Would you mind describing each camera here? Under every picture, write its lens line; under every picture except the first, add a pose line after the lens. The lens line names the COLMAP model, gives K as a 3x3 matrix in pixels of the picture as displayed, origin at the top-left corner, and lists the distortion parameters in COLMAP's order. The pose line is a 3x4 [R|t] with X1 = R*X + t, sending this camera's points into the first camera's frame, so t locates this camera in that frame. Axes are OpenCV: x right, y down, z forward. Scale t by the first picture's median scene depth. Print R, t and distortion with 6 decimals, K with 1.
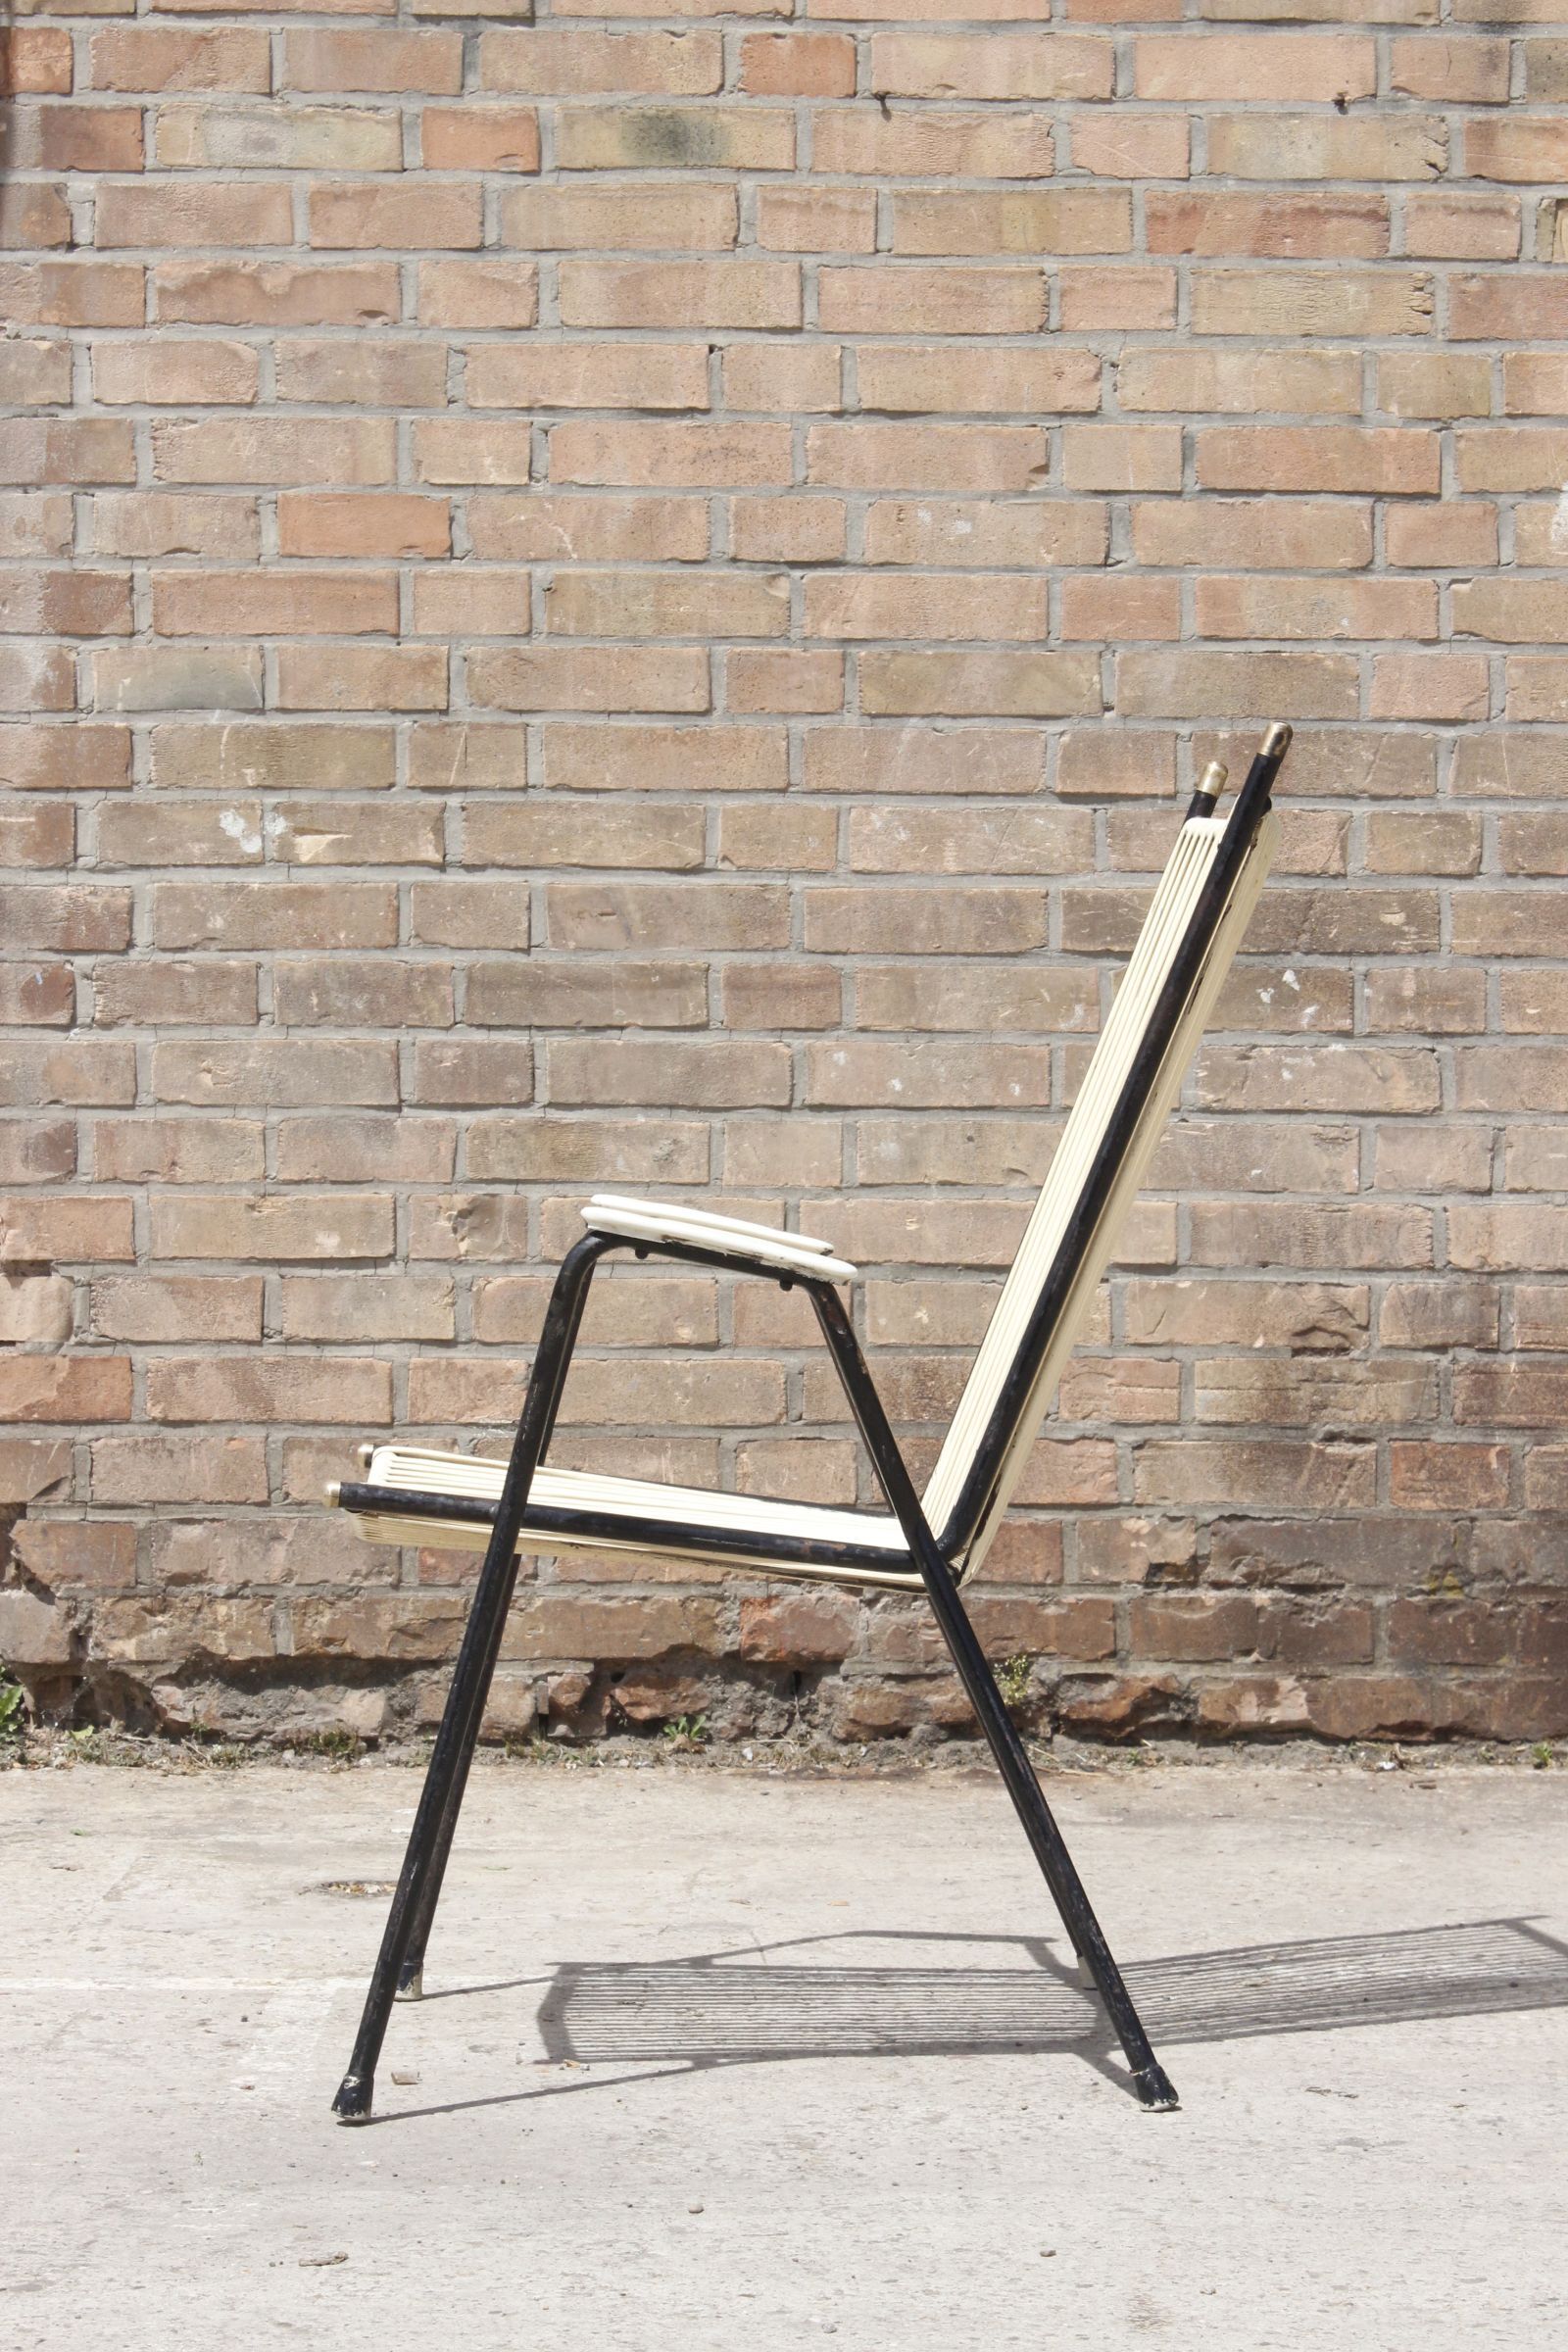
lens RADIAL K [[5681.0, 0, 771.5], [0, 5681.0, 1164.3], [0, 0, 1]] dist [0.080460, 0.000000]
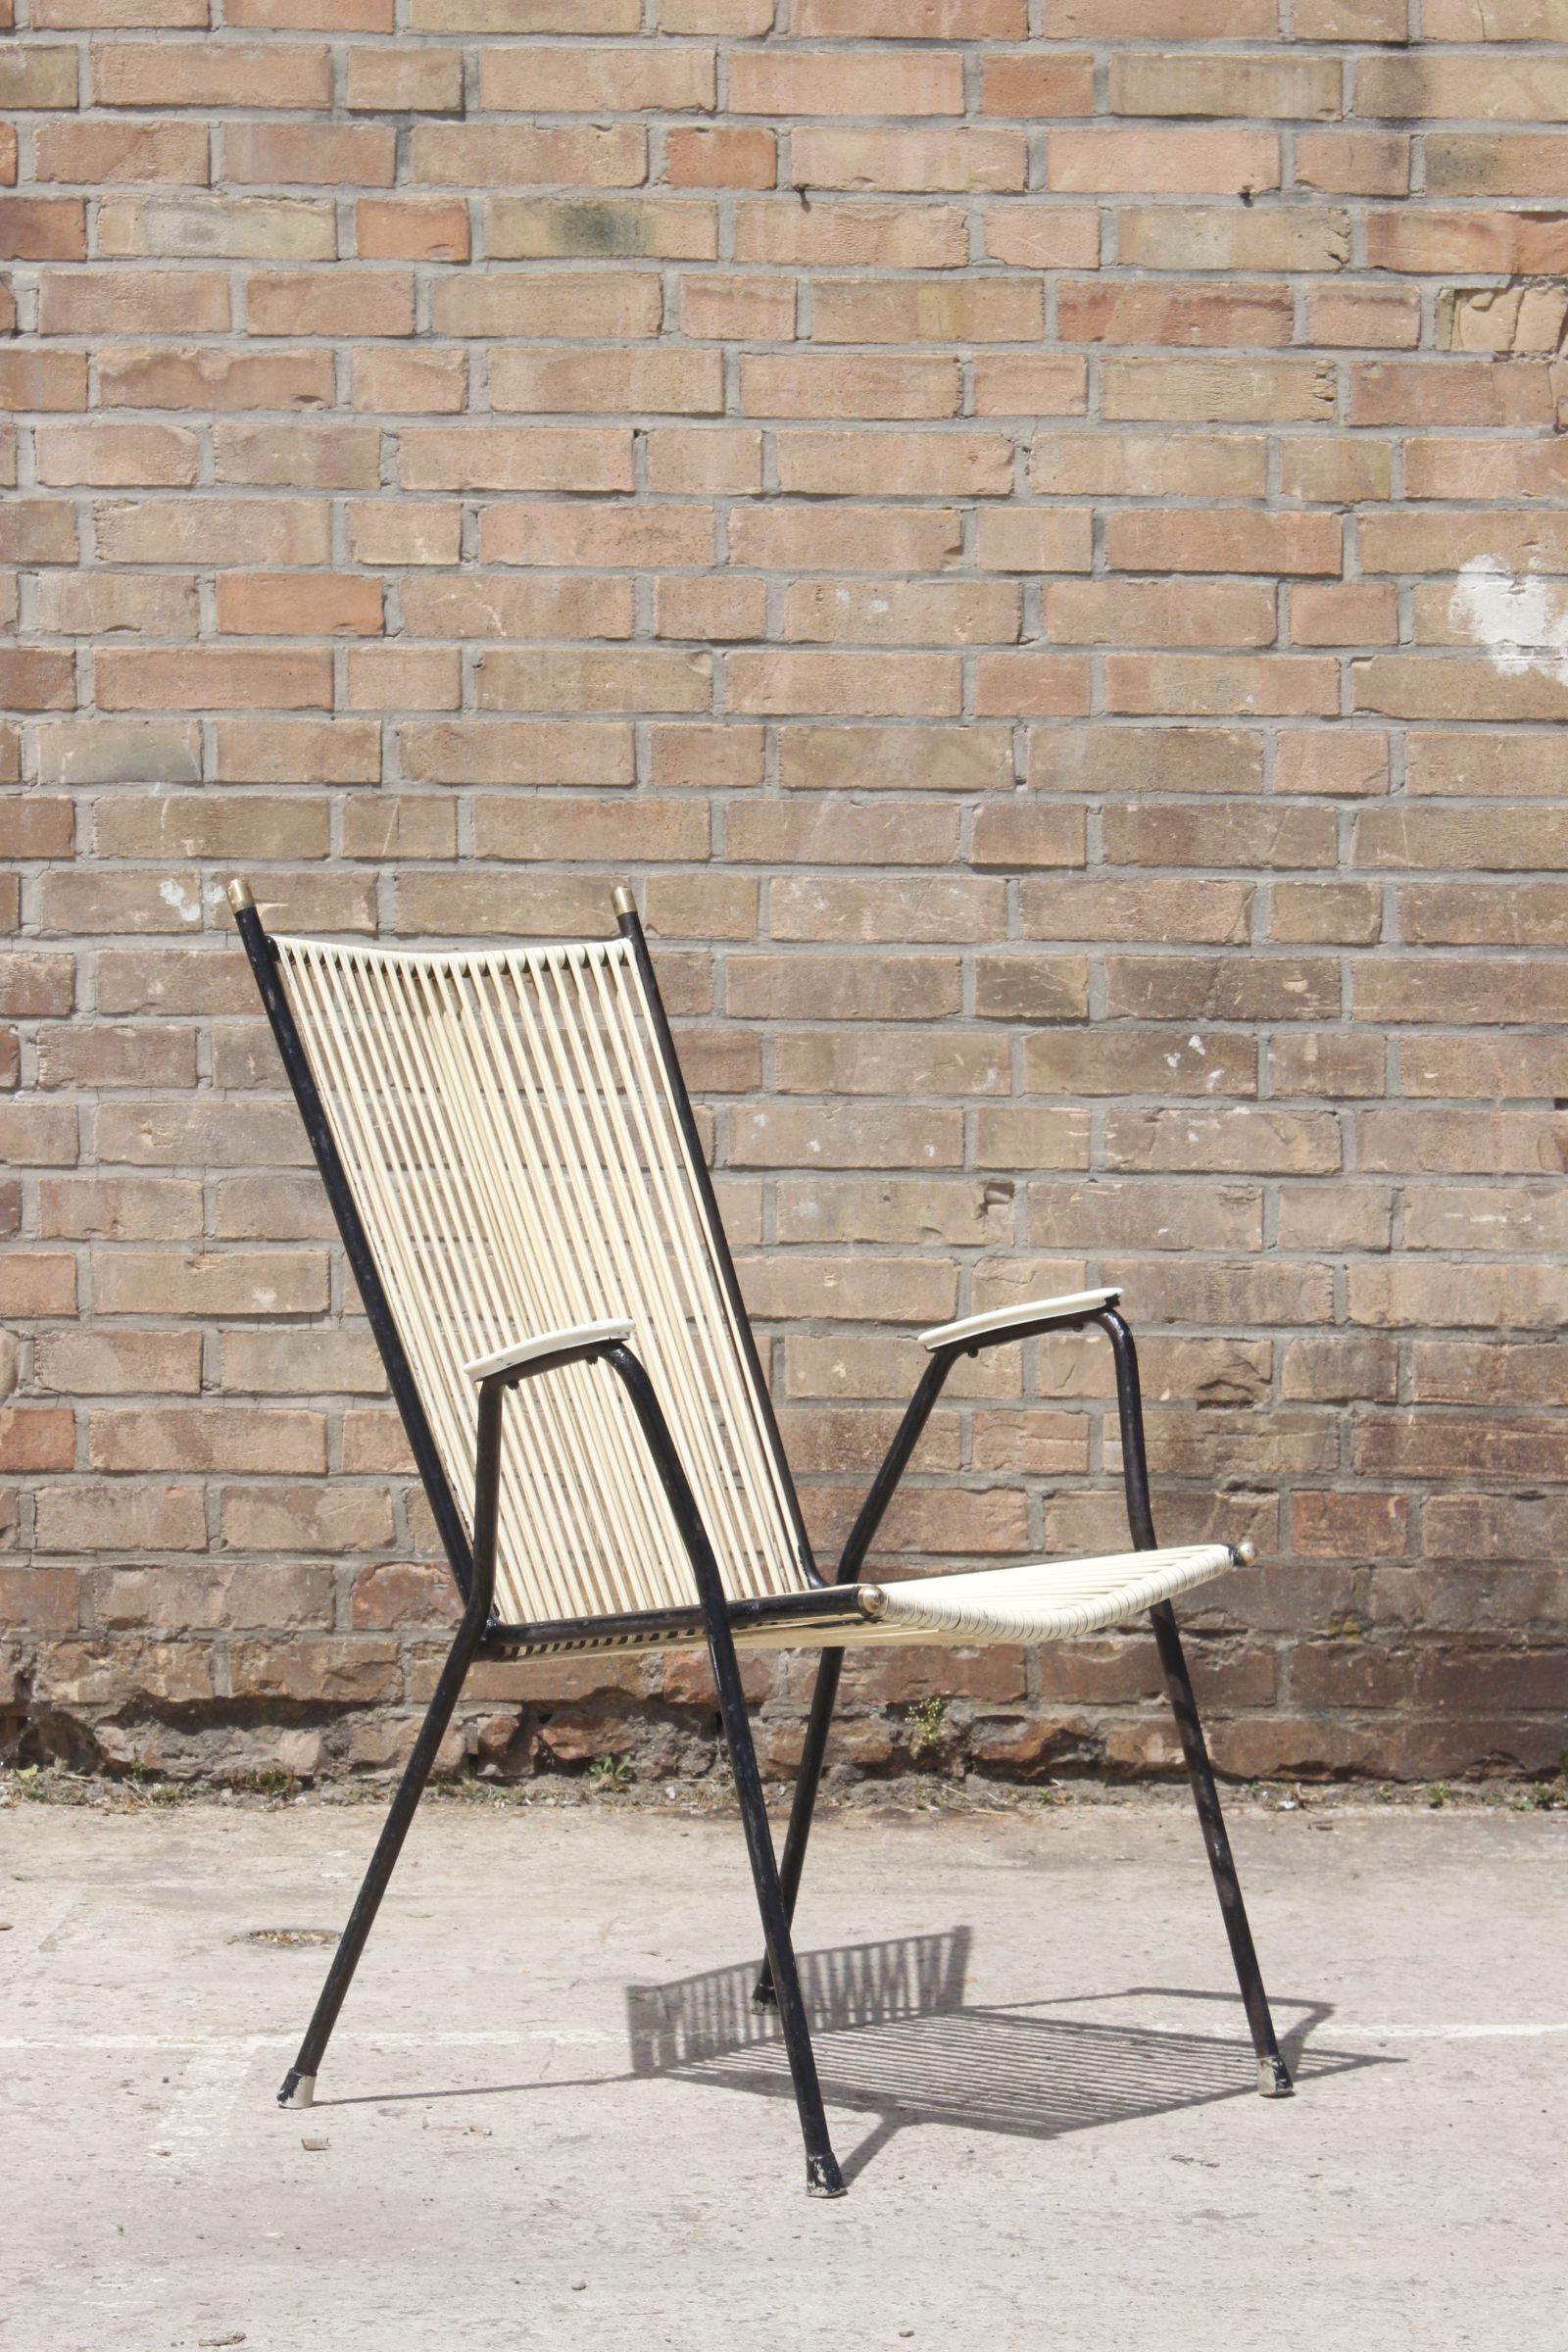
lens RADIAL K [[5681.0, 0, 772.0], [0, 5681.0, 1161.6], [0, 0, 1]] dist [0.080460, 0.000000]
pose [[0.999998, 0.001070, 0.001659, 0.012485], [-0.001087, 0.999946, 0.010368, -0.021904], [-0.001647, -0.010370, 0.999945, -0.033304]]
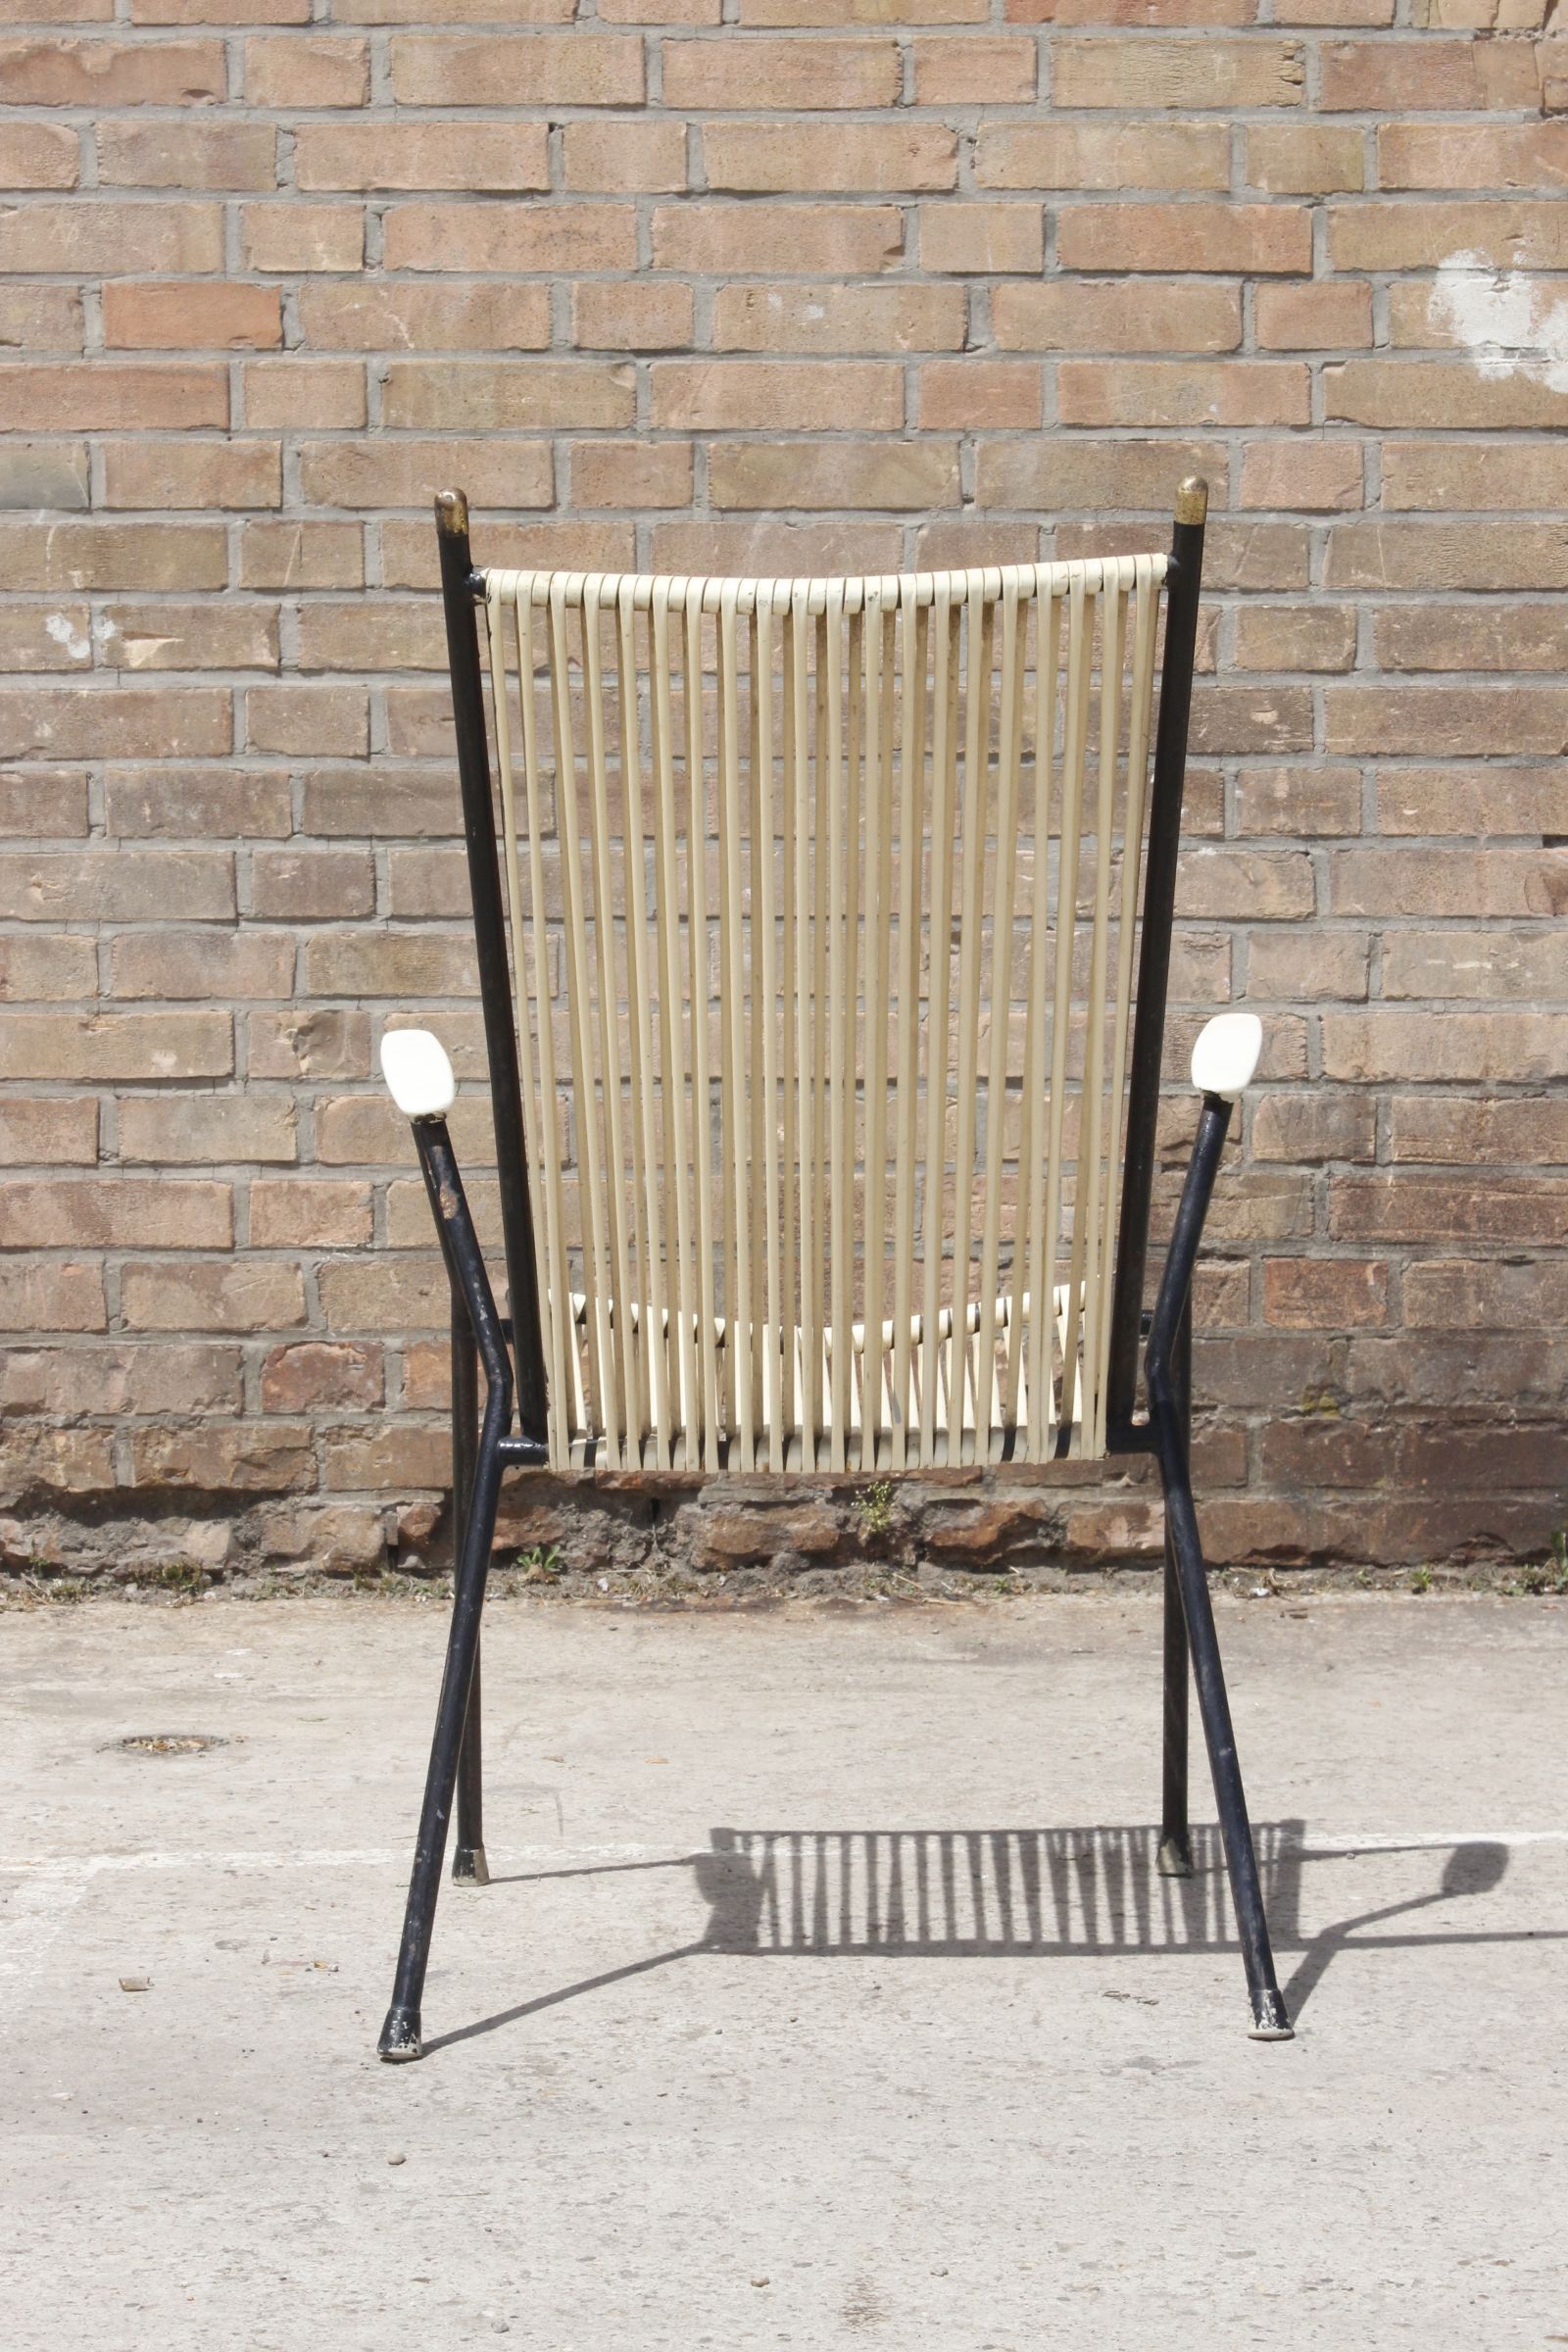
lens RADIAL K [[5256.6, 0, 773.5], [0, 5256.6, 1169.8], [0, 0, 1]] dist [0.063154, 0.000000]
pose [[0.999935, -0.007585, -0.008559, 0.033162], [0.007939, 0.999080, 0.042152, -0.004789], [0.008231, -0.042217, 0.999075, 0.105076]]
